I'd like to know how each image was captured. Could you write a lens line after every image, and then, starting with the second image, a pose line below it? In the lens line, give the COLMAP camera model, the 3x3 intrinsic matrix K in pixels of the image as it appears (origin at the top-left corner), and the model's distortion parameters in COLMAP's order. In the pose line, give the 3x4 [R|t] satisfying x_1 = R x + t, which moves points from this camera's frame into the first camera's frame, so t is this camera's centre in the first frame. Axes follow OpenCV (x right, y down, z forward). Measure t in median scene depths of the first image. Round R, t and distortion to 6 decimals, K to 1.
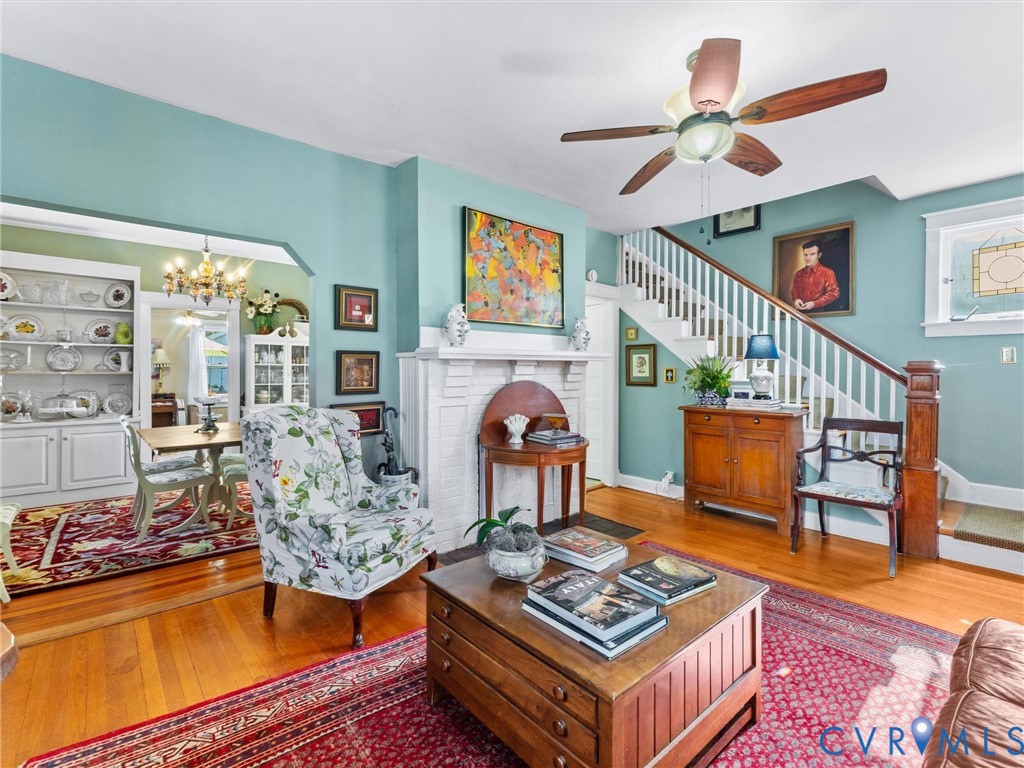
lens RADIAL K [[468.5, 0, 514.3], [0, 468.5, 371.9], [0, 0, 1]] dist [0.000140, -0.000621]
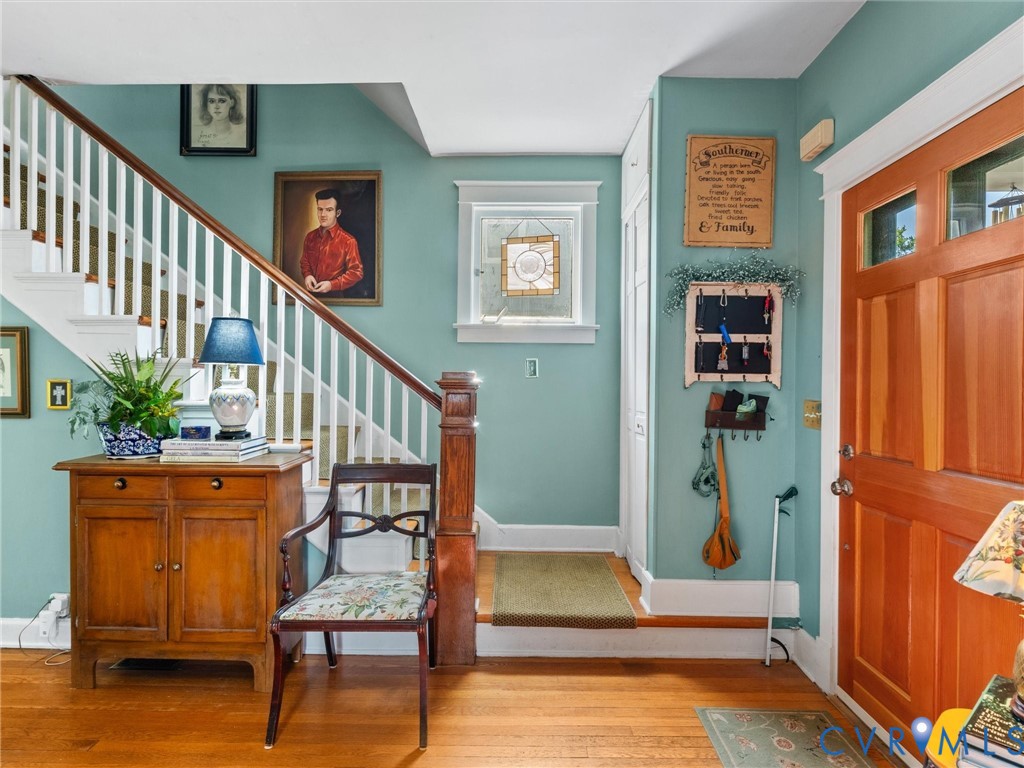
lens RADIAL K [[509.5, 0, 495.4], [0, 509.5, 387.5], [0, 0, 1]] dist [-0.000303, -0.000929]
pose [[0.680567, -0.000577, 0.732685, 0.307357], [-0.003663, 0.999985, 0.004190, -0.003967], [-0.732676, -0.005536, 0.680555, 0.384594]]
